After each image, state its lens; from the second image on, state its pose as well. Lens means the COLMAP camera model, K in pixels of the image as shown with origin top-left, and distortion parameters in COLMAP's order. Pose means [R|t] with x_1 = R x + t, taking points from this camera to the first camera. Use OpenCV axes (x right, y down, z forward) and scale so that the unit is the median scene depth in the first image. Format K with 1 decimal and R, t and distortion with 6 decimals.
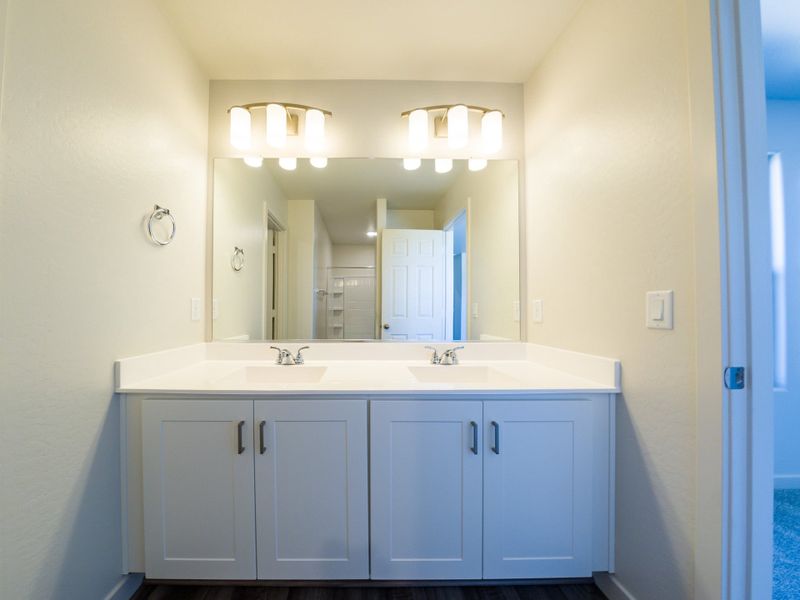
lens RADIAL K [[247.6, 0, 398.3], [0, 247.6, 305.2], [0, 0, 1]] dist [0.016428, 0.000048]
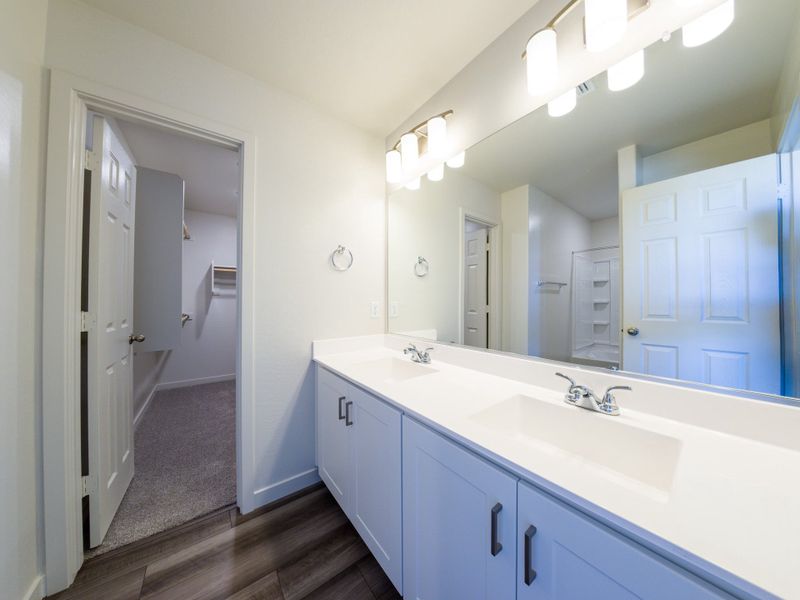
lens RADIAL K [[256.1, 0, 400.0], [0, 256.1, 300.0], [0, 0, 1]] dist [-0.020459, 0.000017]
pose [[0.603971, -0.006850, -0.796977, 0.353831], [0.014350, 0.999894, 0.002280, -0.033649], [0.796877, -0.012813, 0.604005, 0.218140]]
